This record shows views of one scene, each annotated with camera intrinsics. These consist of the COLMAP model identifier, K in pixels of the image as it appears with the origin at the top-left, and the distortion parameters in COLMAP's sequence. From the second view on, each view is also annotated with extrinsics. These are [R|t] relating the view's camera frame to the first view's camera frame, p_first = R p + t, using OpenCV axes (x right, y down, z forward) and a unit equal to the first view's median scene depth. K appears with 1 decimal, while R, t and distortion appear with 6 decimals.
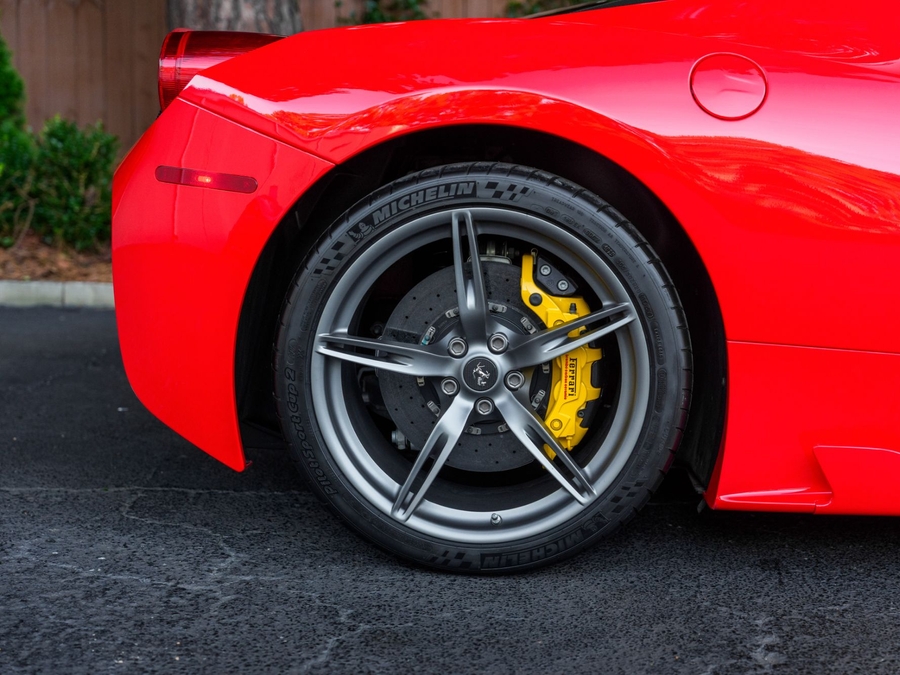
lens RADIAL K [[1642.3, 0, 464.4], [0, 1642.3, 361.1], [0, 0, 1]] dist [0.011001, -0.035045]
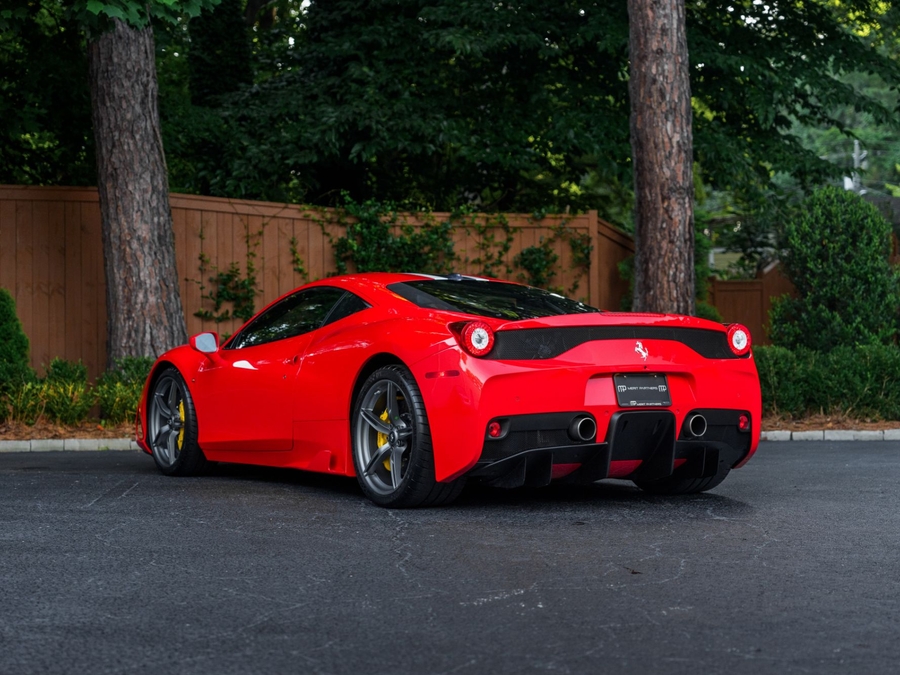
lens RADIAL K [[1685.3, 0, 450.2], [0, 1685.3, 358.1], [0, 0, 1]] dist [0.026460, -0.132131]
pose [[0.997495, -0.028977, 0.064526, 0.090645], [0.037768, 0.989505, -0.139473, 0.151248], [-0.059808, 0.141561, 0.988121, -1.021844]]
